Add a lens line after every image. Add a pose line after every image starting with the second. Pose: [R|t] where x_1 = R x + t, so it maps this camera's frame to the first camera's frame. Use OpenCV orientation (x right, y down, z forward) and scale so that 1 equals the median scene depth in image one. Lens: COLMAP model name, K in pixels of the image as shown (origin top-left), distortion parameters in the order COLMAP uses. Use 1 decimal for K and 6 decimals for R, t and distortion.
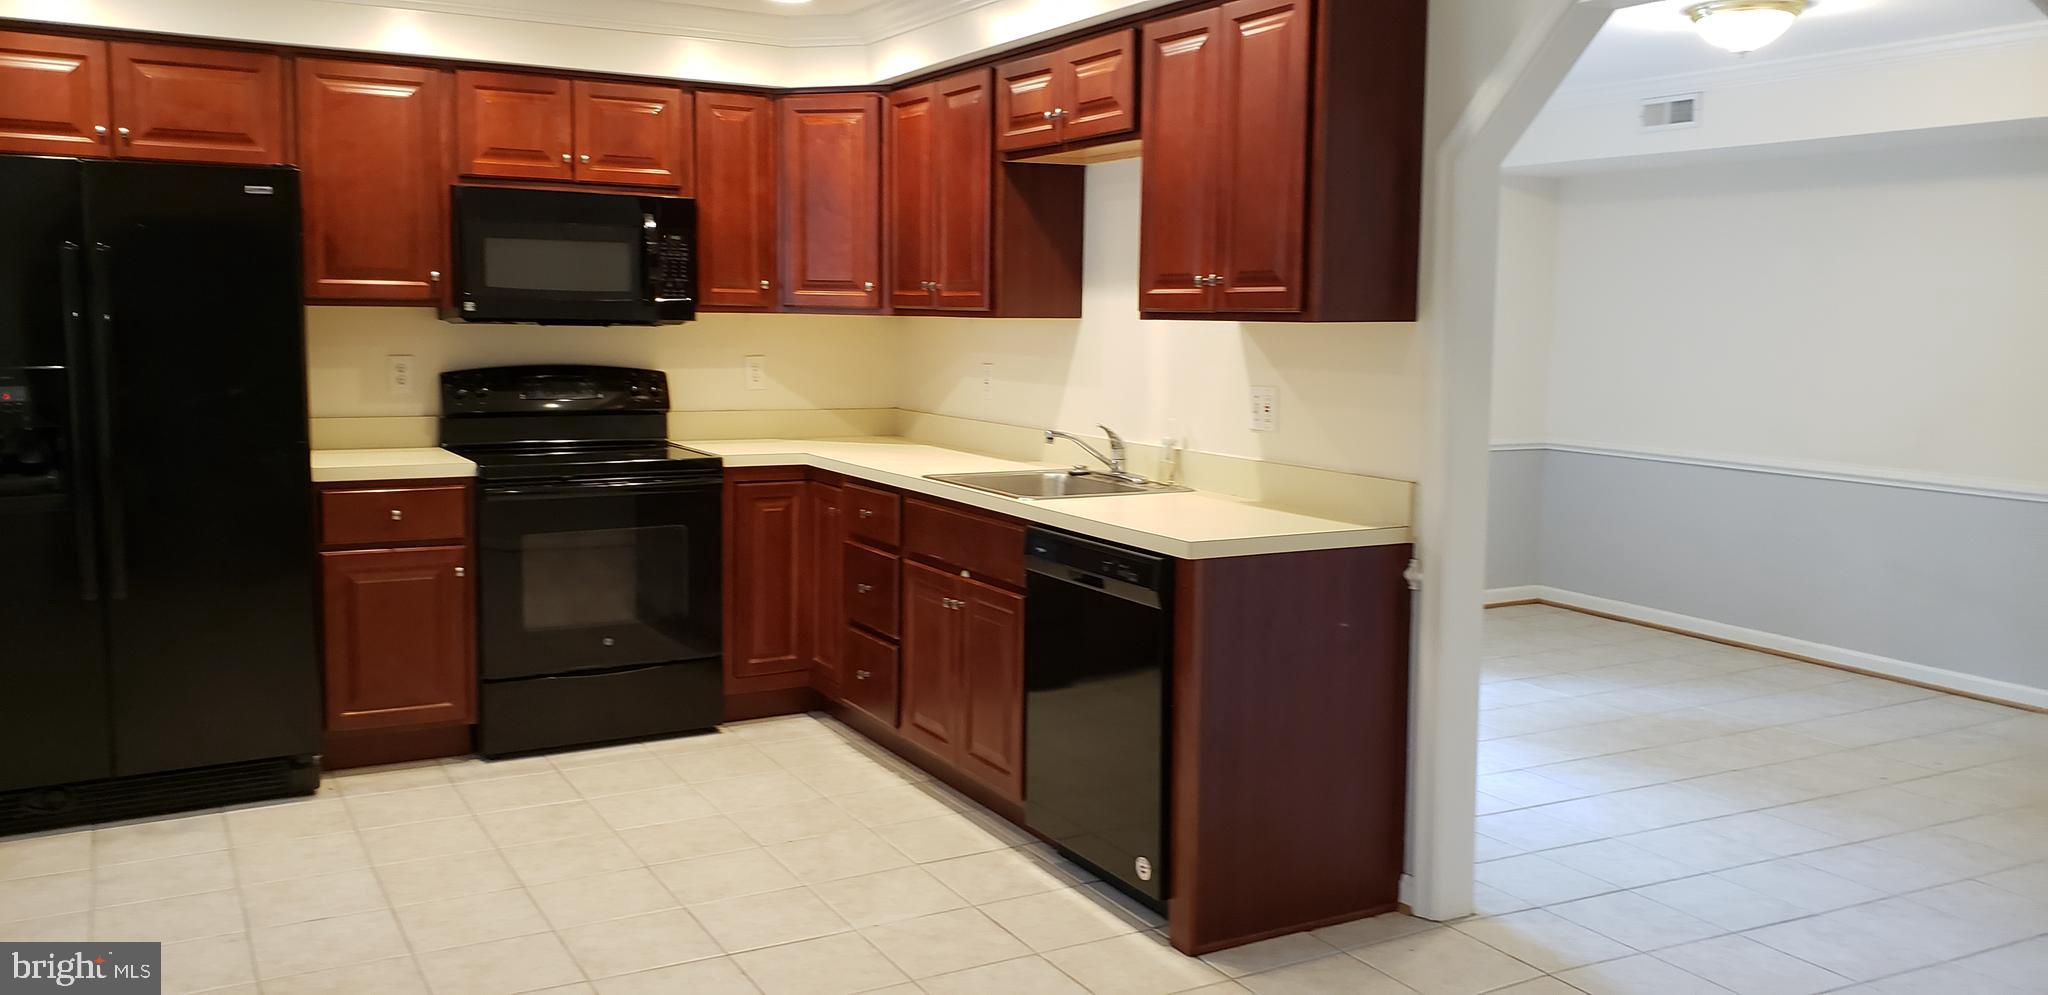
lens RADIAL K [[1606.7, 0, 1005.3], [0, 1606.7, 482.0], [0, 0, 1]] dist [0.076629, -0.105425]
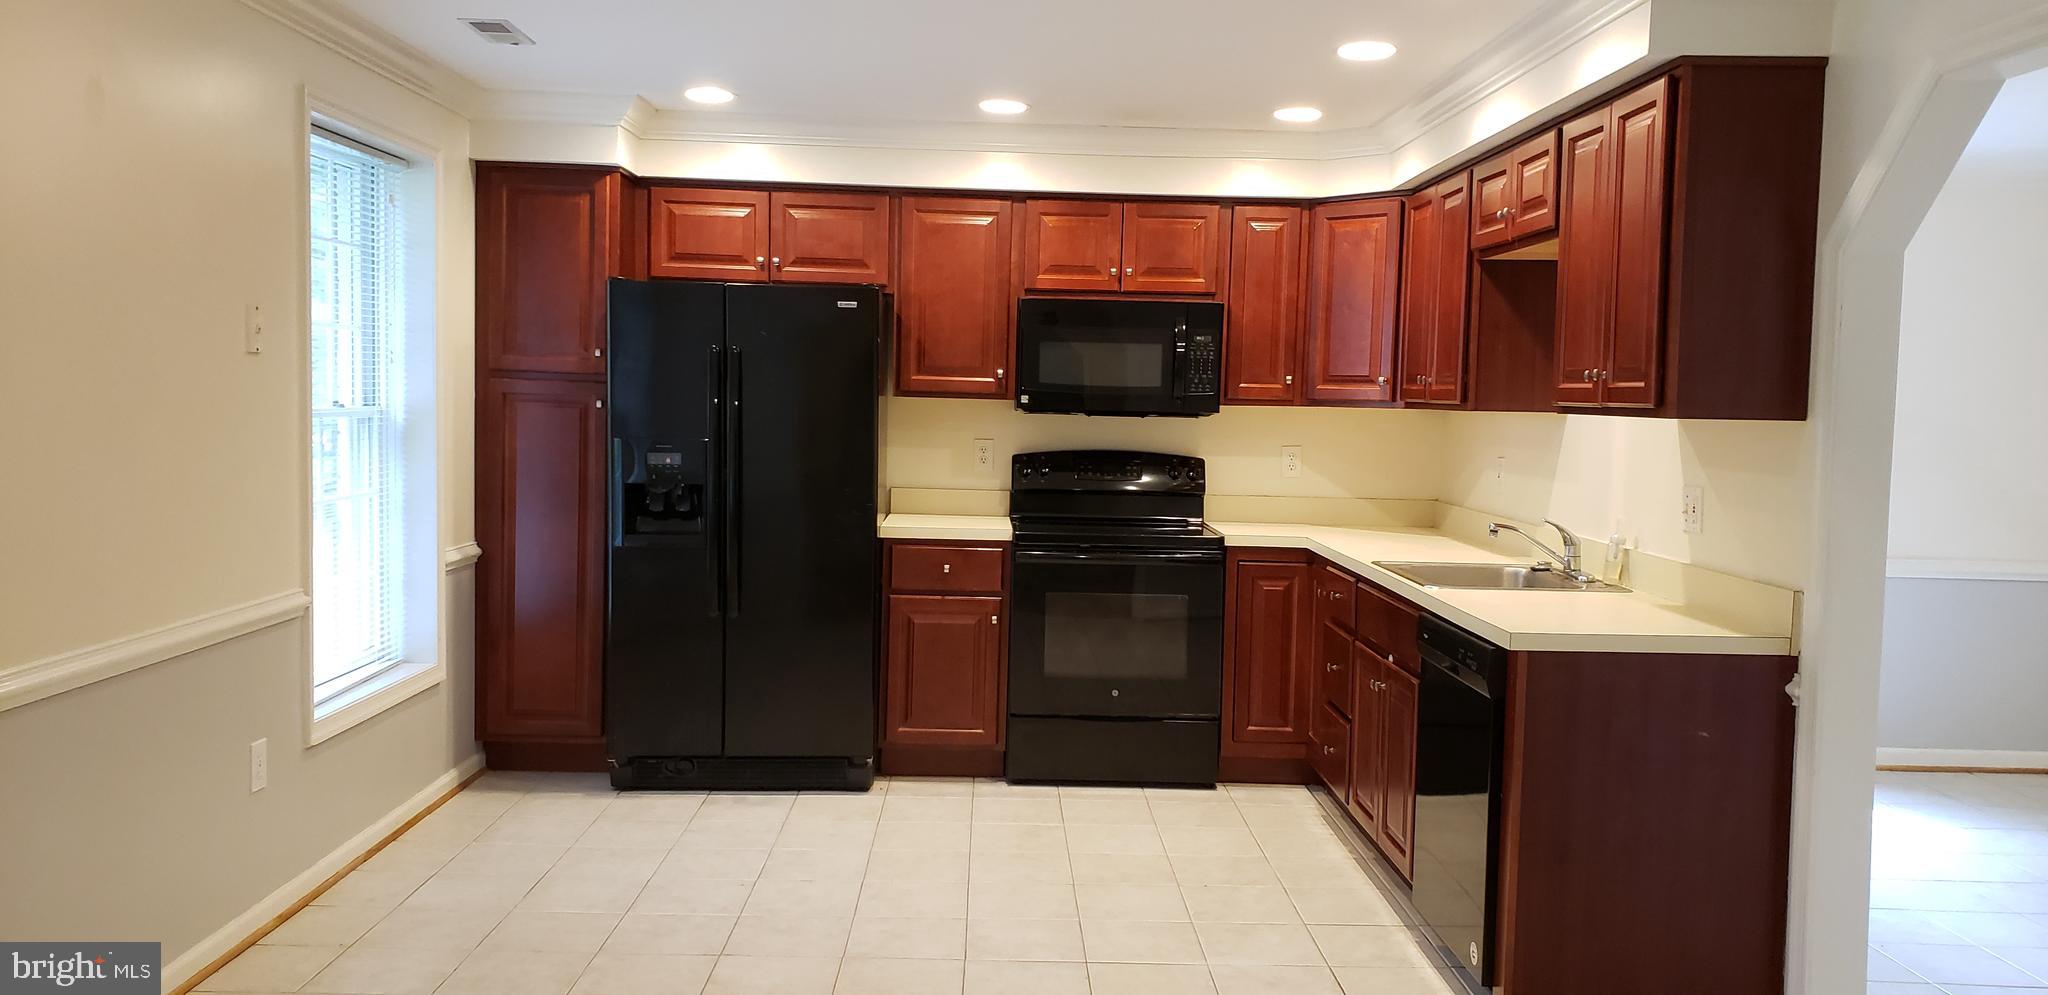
lens RADIAL K [[1606.7, 0, 1026.3], [0, 1606.7, 510.5], [0, 0, 1]] dist [0.076629, -0.105425]
pose [[0.885837, 0.042867, -0.462011, 0.229216], [-0.062373, 0.997687, -0.027022, 0.005444], [0.459784, 0.052754, 0.886462, -0.034890]]
